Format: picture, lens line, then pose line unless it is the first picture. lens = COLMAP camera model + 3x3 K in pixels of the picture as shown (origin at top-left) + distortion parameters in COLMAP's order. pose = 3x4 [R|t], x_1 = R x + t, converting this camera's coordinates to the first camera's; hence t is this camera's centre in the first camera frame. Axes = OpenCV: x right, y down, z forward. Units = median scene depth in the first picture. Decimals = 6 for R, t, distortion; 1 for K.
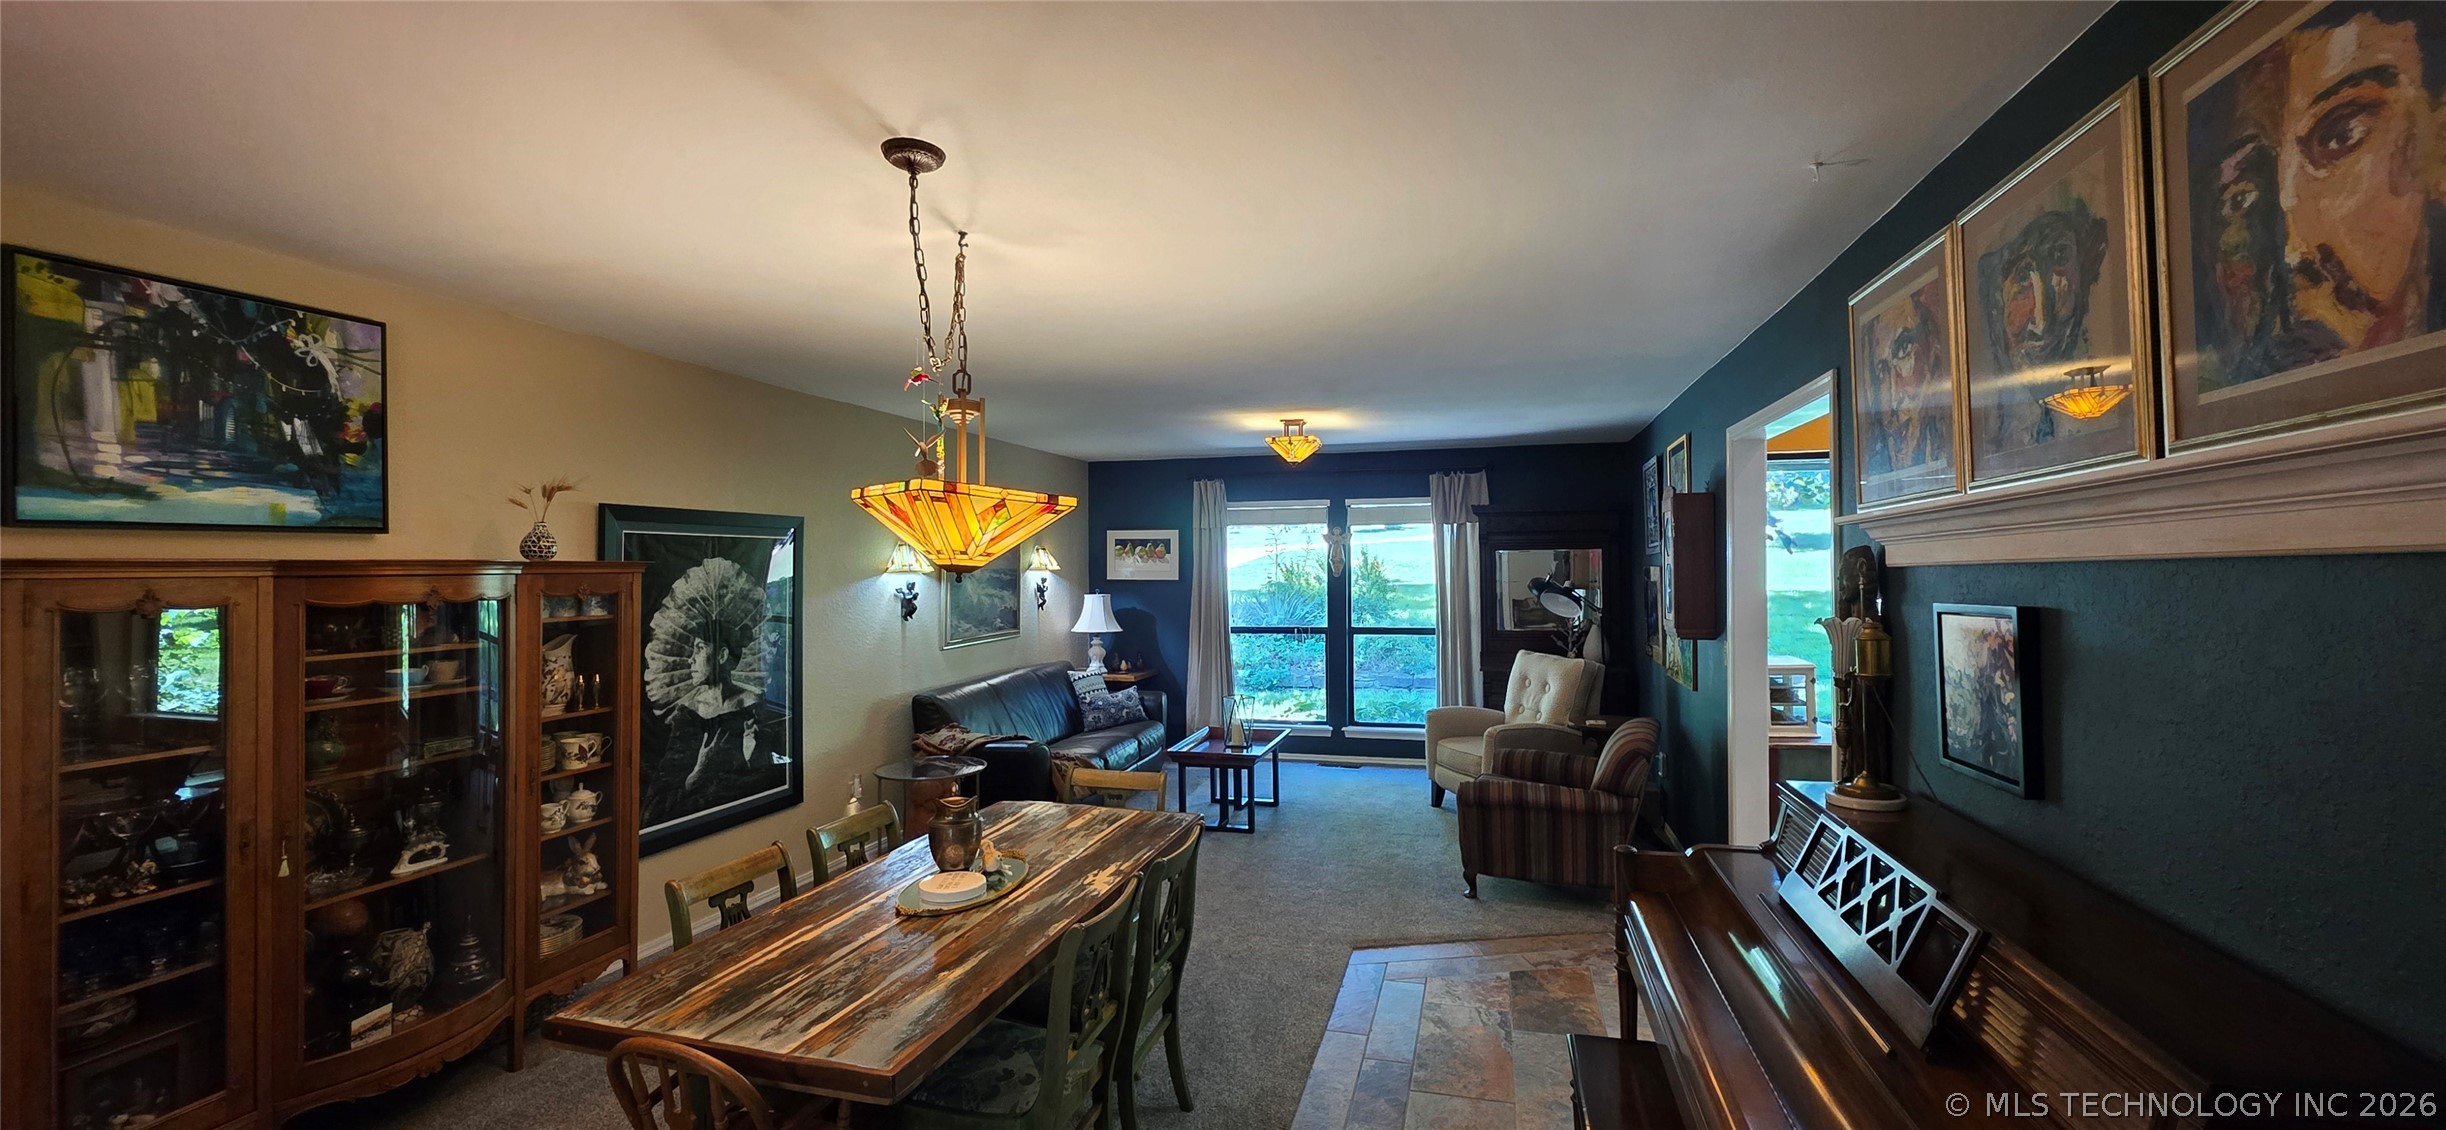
lens RADIAL K [[984.8, 0, 1231.2], [0, 984.8, 553.3], [0, 0, 1]] dist [0.003988, -0.000180]
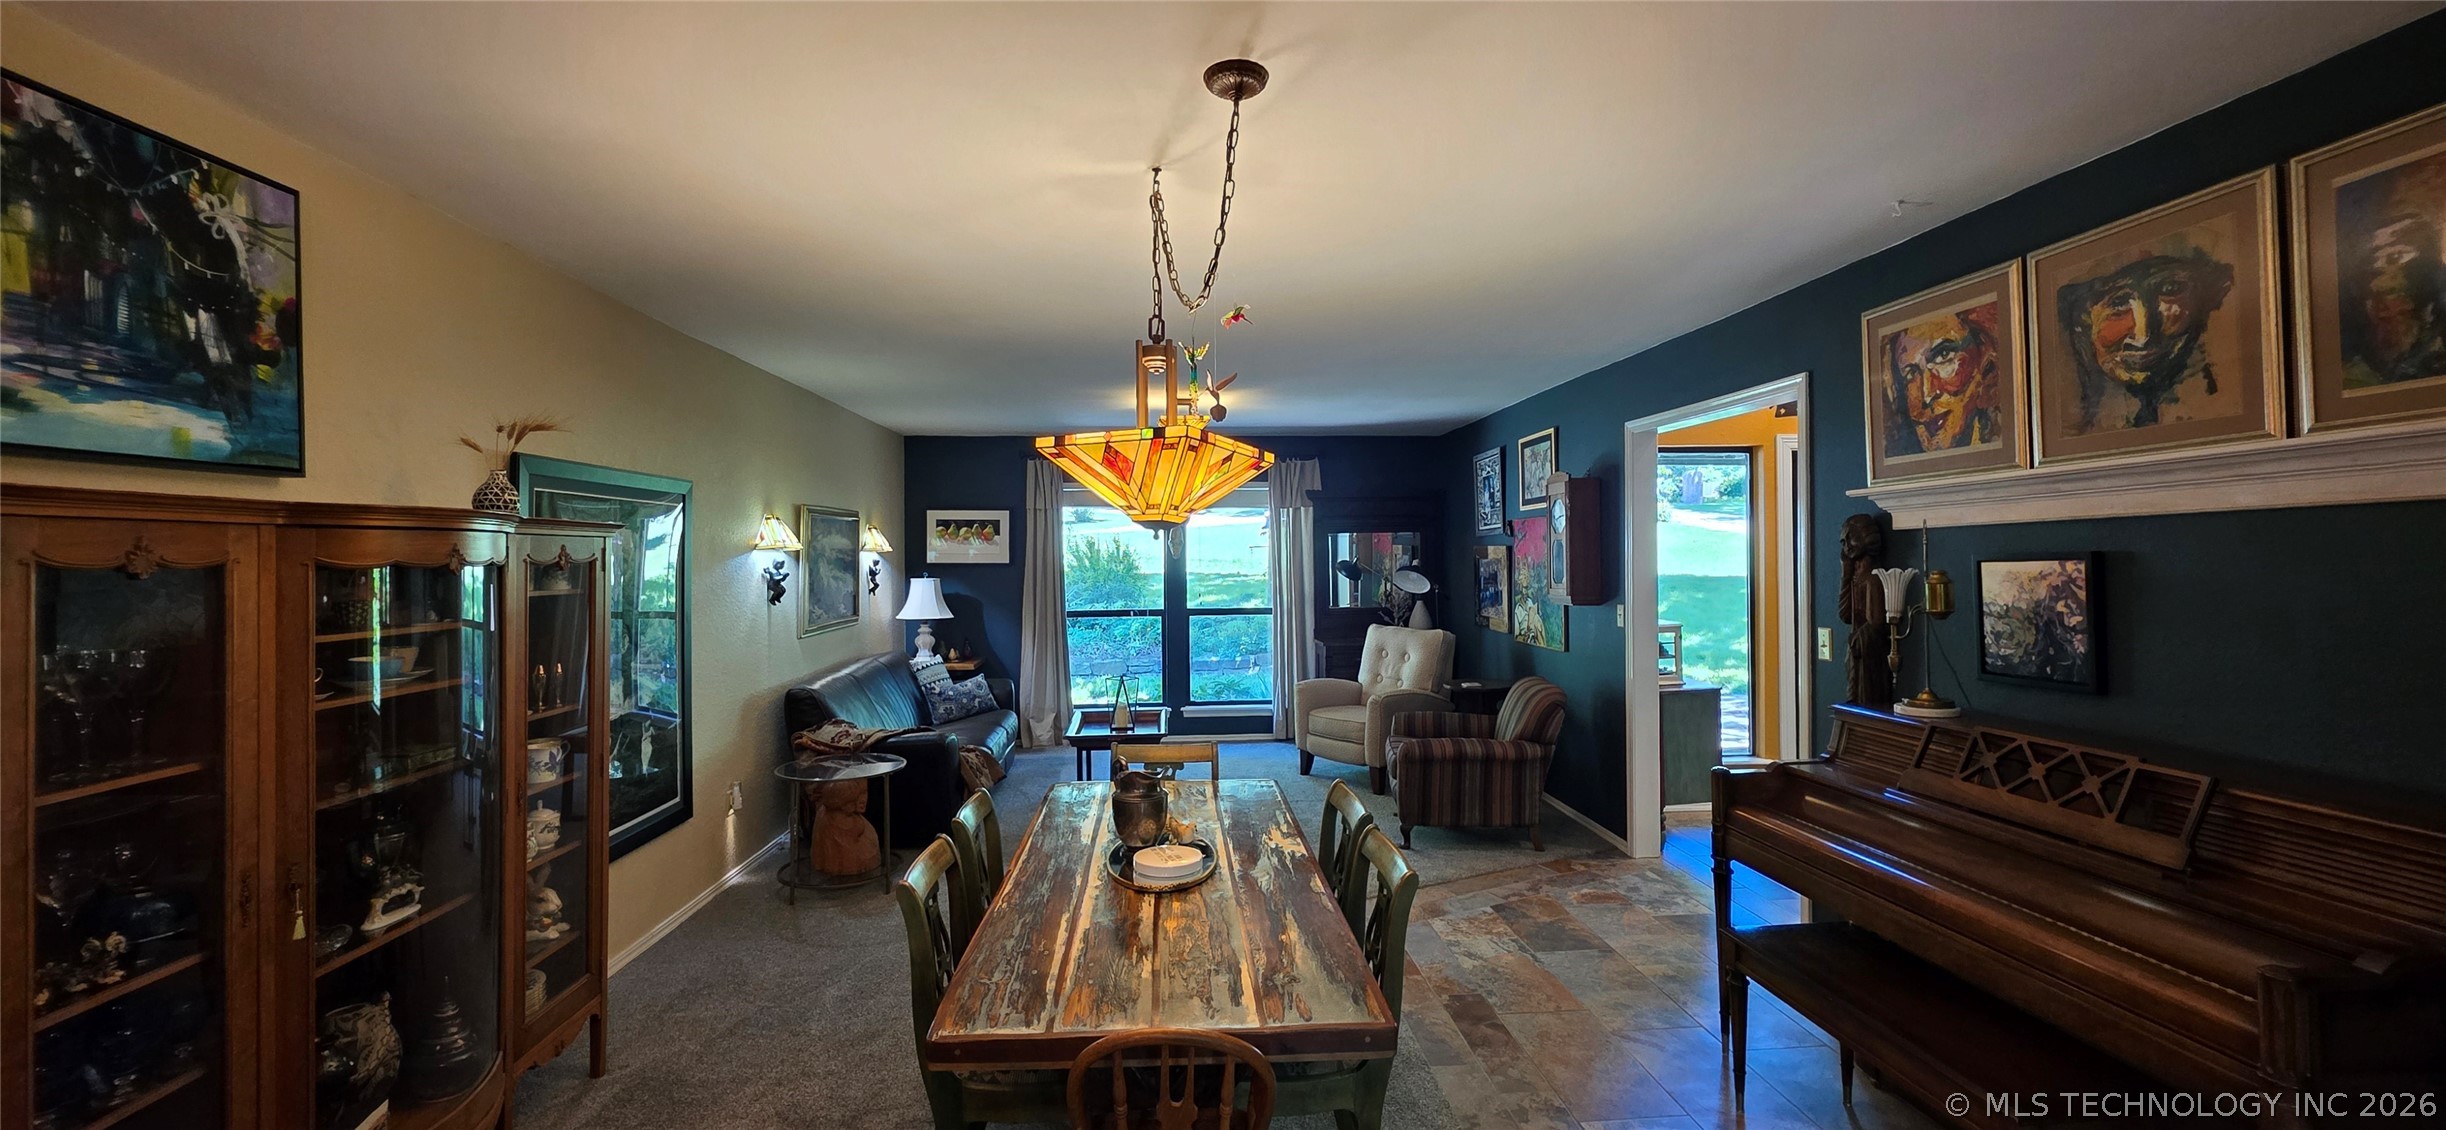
lens RADIAL K [[984.8, 0, 1231.2], [0, 984.8, 553.3], [0, 0, 1]] dist [0.003988, -0.000180]
pose [[0.944056, 0.000017, 0.329784, -0.394043], [-0.002177, 0.999979, 0.006178, 0.027234], [-0.329777, -0.006550, 0.944036, 0.065941]]
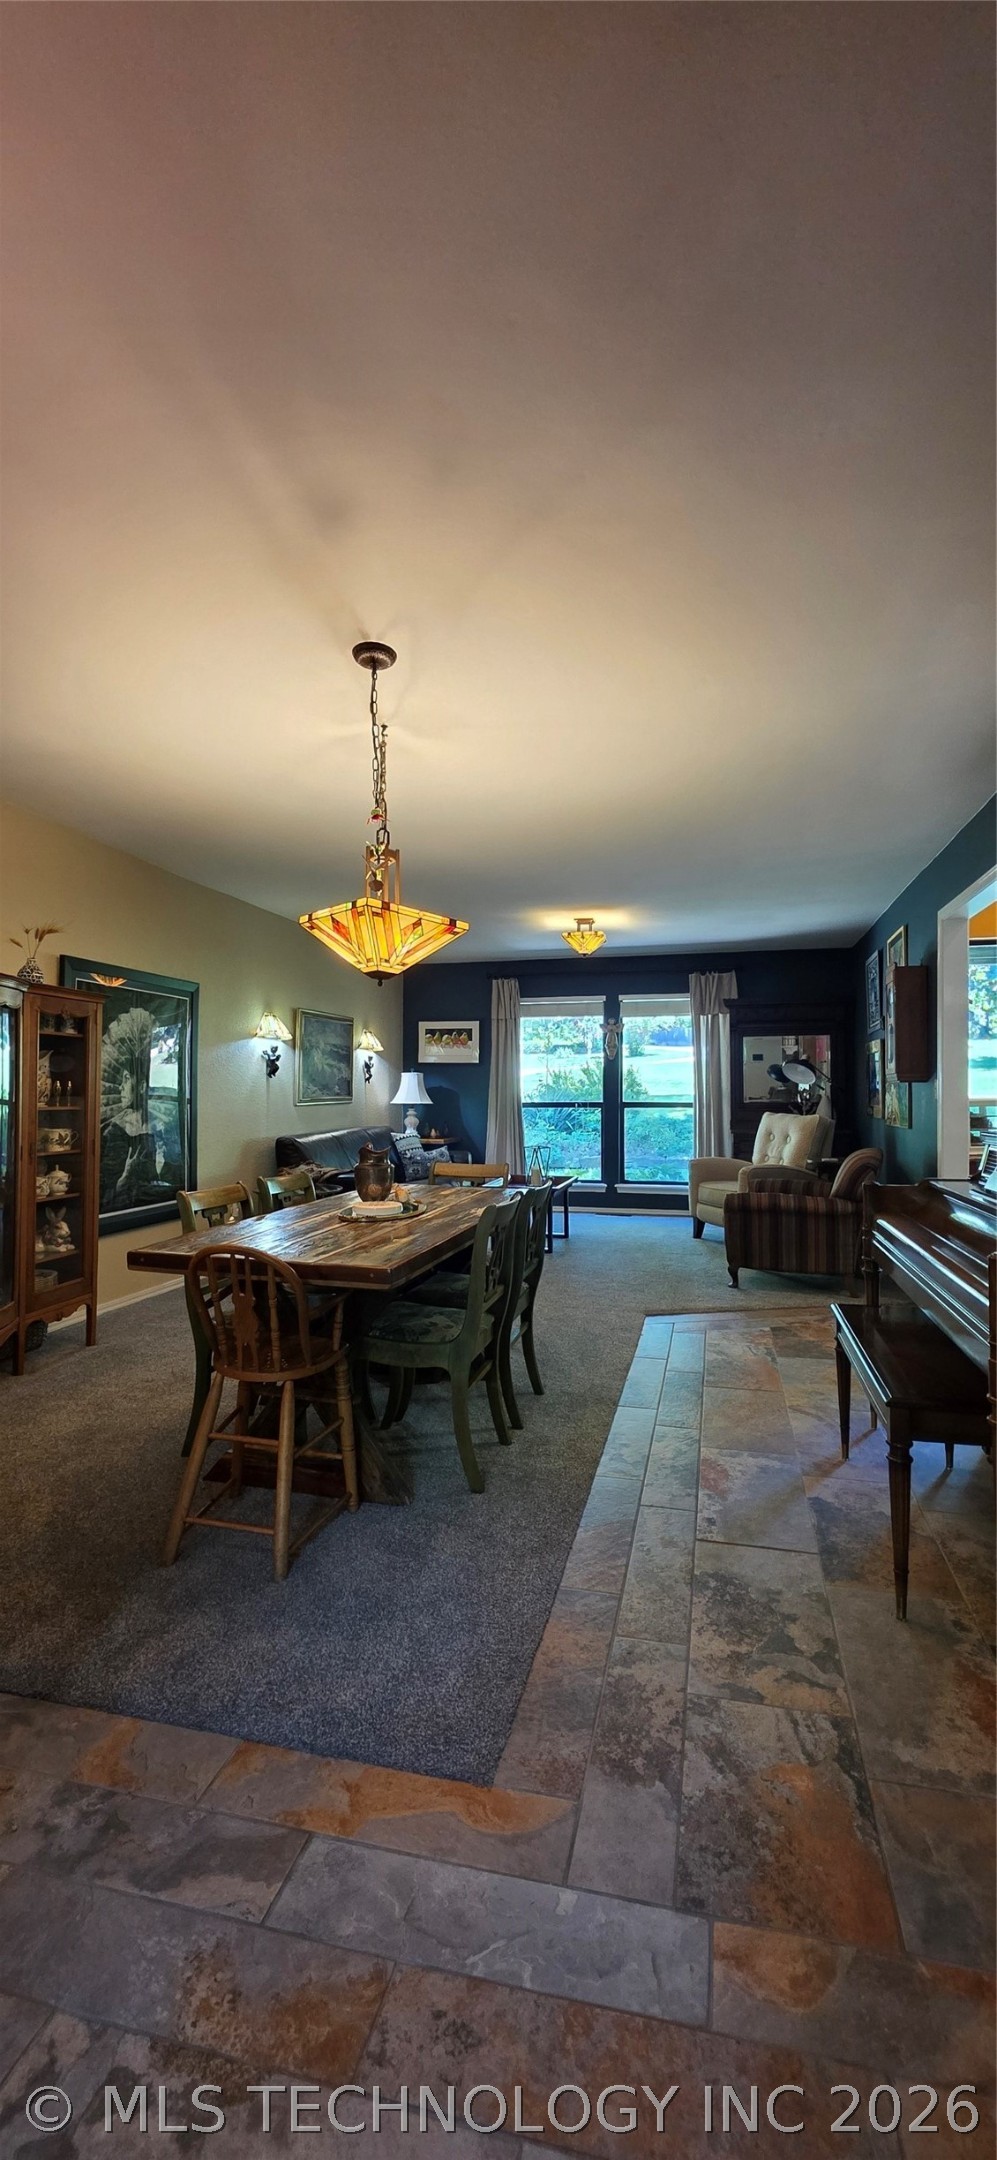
lens RADIAL K [[869.7, 0, 509.0], [0, 869.7, 1081.1], [0, 0, 1]] dist [0.003988, -0.000180]
pose [[0.999740, 0.005410, 0.022171, -0.096290], [-0.005376, 0.999984, -0.001612, 0.122033], [-0.022180, 0.001493, 0.999753, -0.145192]]
